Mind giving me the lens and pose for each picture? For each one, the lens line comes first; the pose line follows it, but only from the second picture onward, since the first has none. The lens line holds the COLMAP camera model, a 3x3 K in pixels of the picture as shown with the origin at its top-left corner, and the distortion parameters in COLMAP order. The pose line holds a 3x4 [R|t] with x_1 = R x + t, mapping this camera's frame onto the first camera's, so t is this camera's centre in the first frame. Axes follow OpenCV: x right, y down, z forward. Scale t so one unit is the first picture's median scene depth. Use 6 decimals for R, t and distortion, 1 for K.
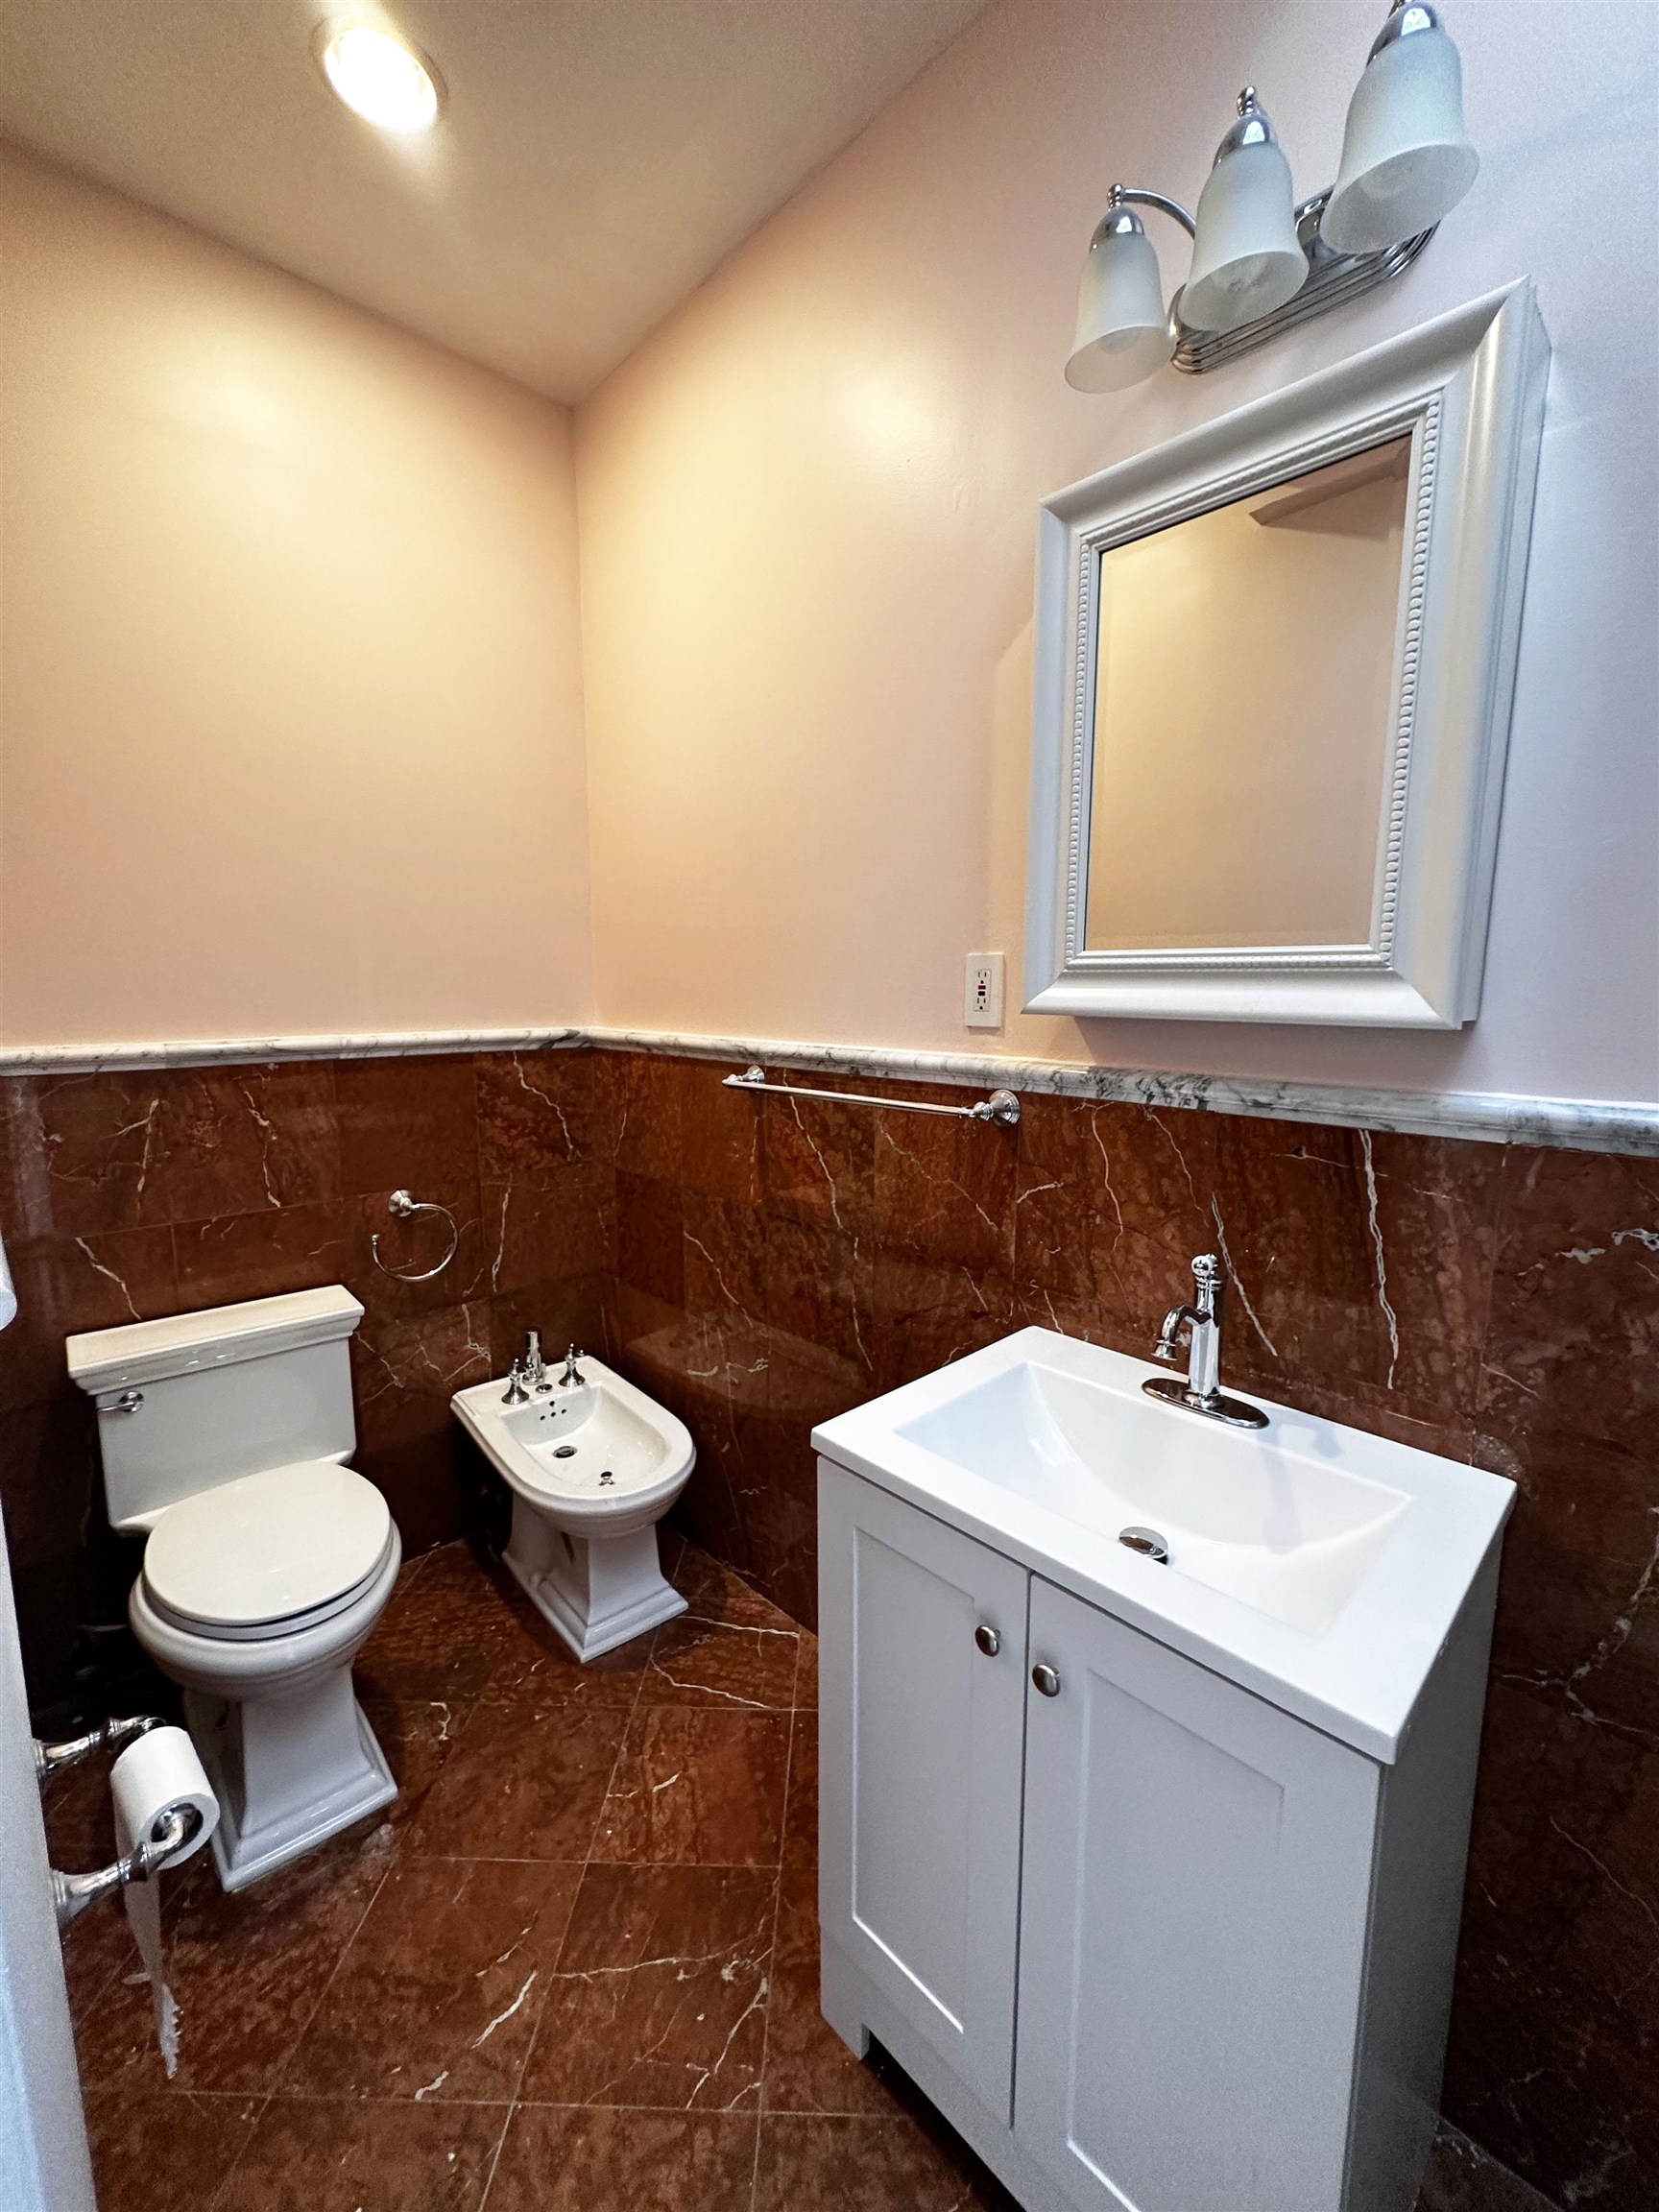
lens RADIAL K [[886.0, 0, 829.2], [0, 886.0, 1106.7], [0, 0, 1]] dist [-0.003751, 0.000700]
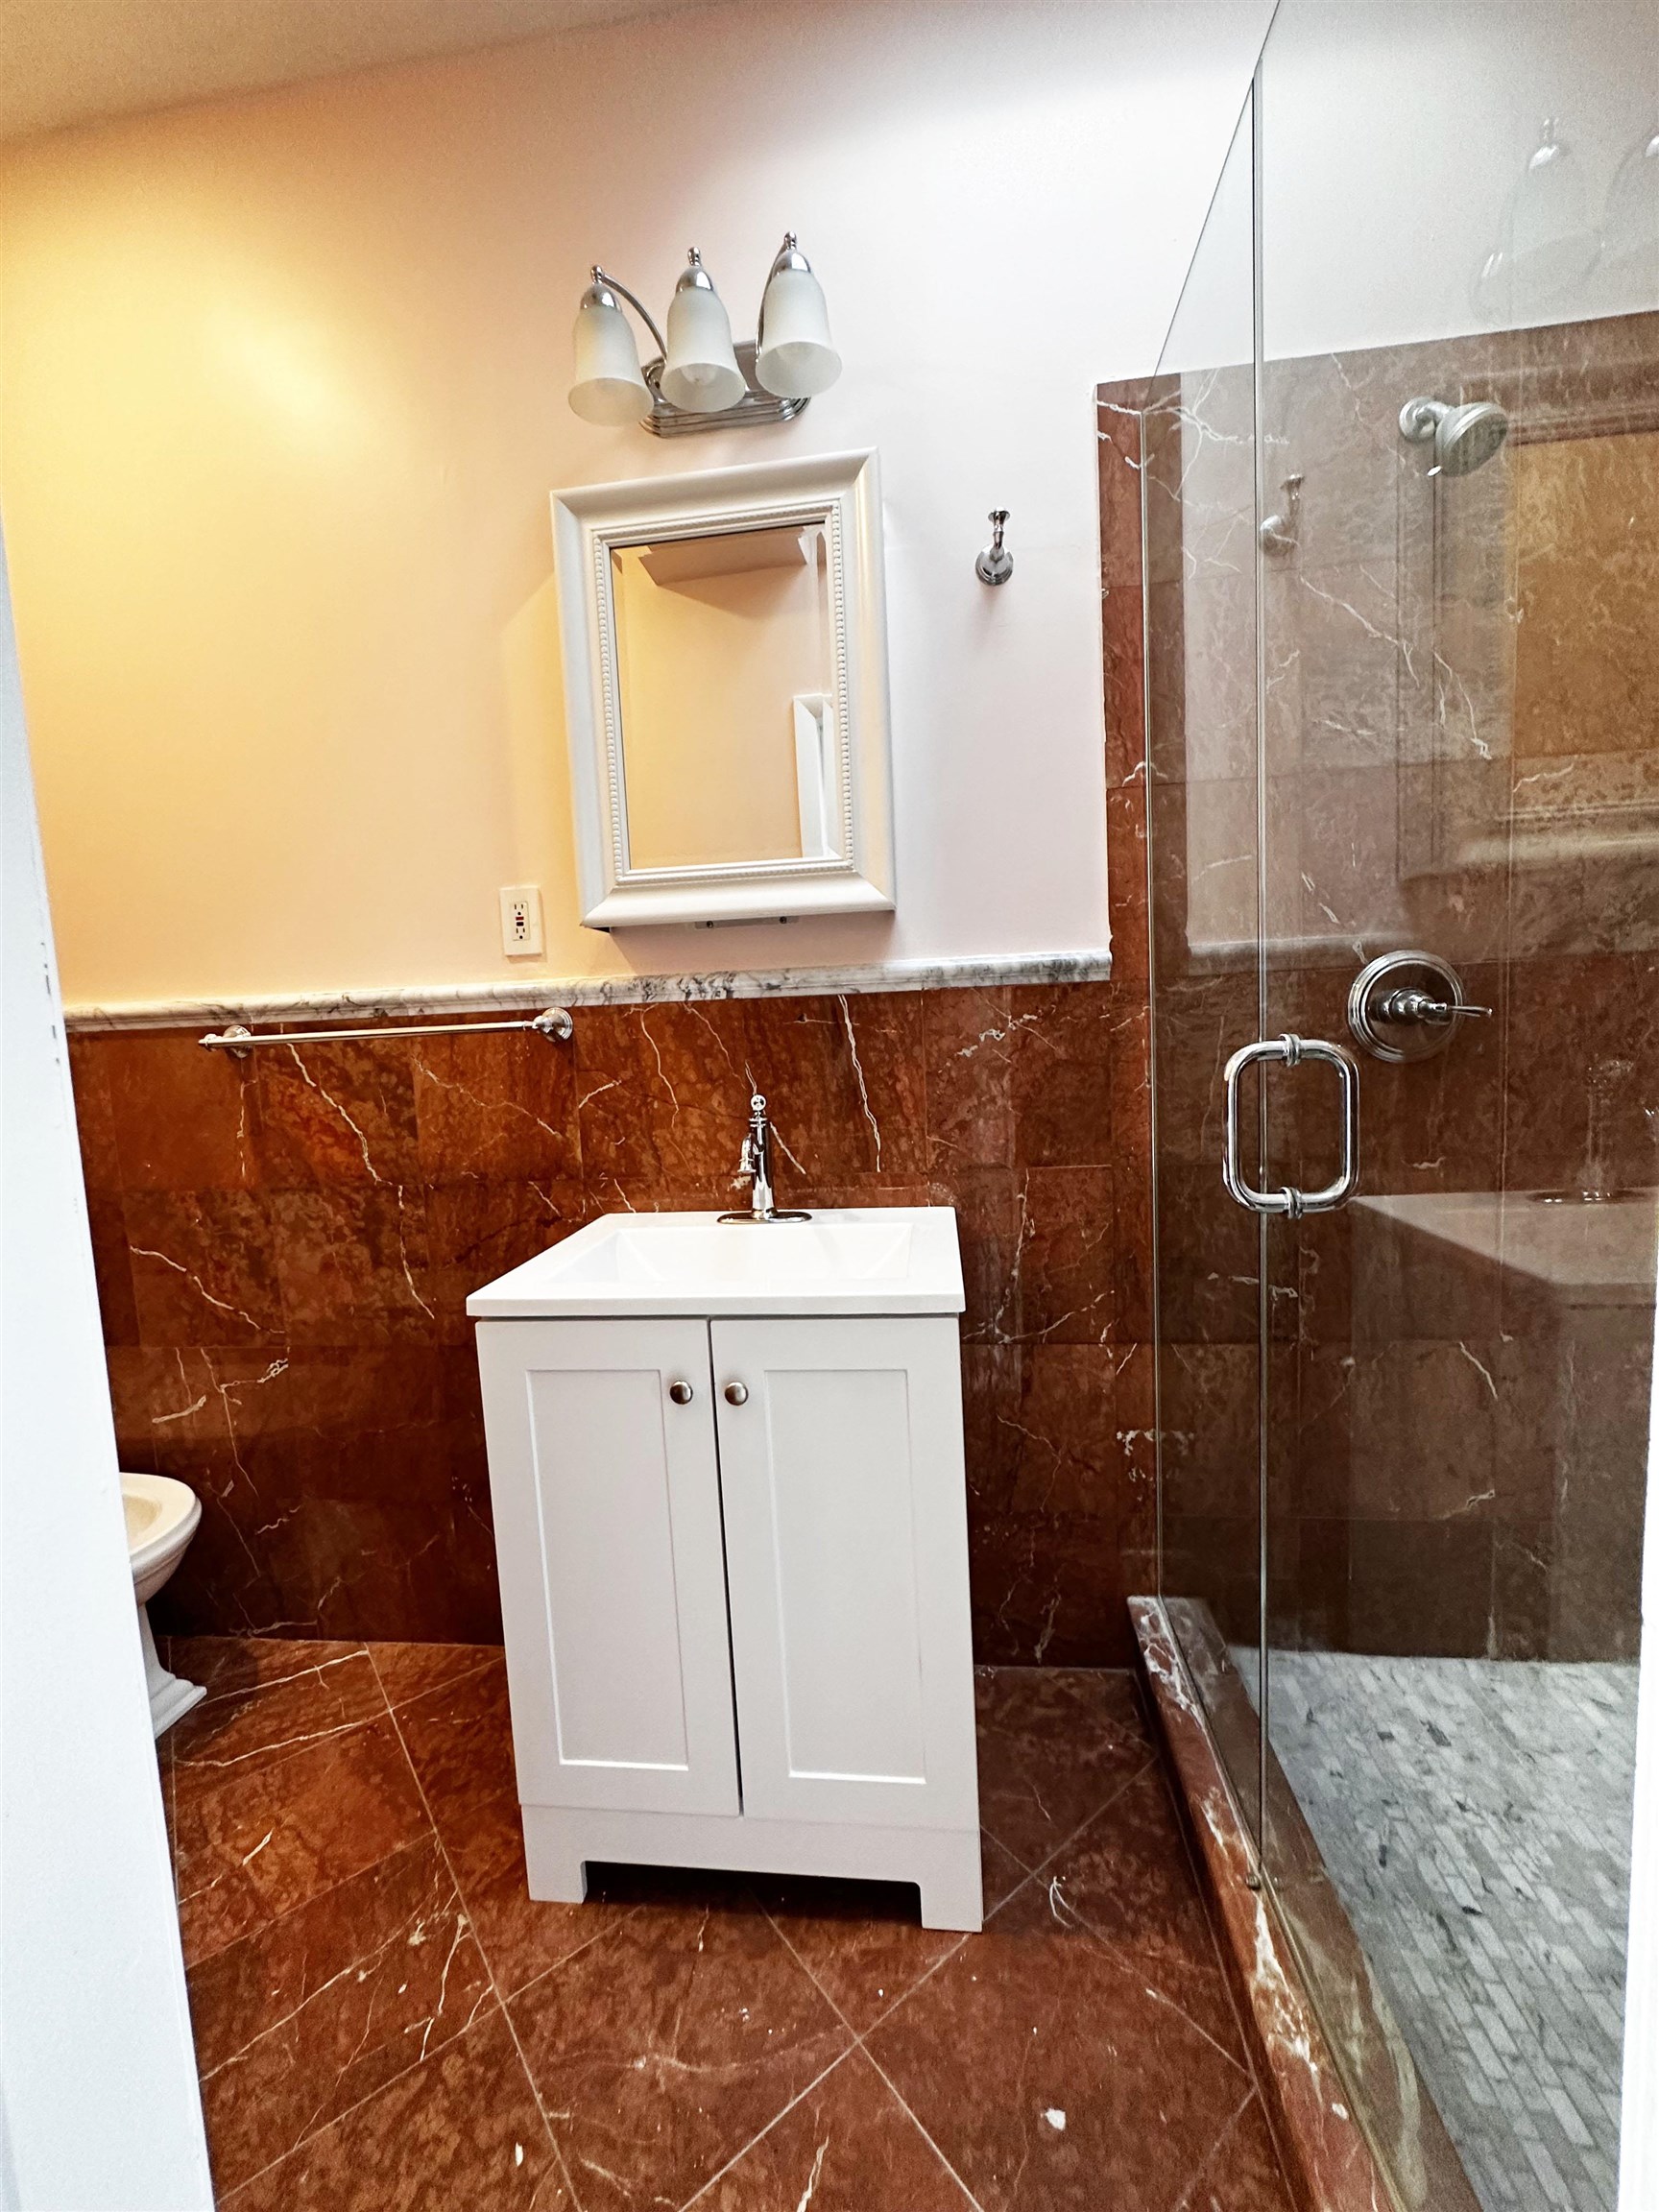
lens RADIAL K [[886.0, 0, 830.7], [0, 886.0, 1108.1], [0, 0, 1]] dist [-0.003751, 0.000700]
pose [[0.771316, -0.097649, 0.628916, -0.275188], [0.136150, 0.990601, -0.013170, 0.186985], [-0.621719, 0.095785, 0.777362, -0.074562]]
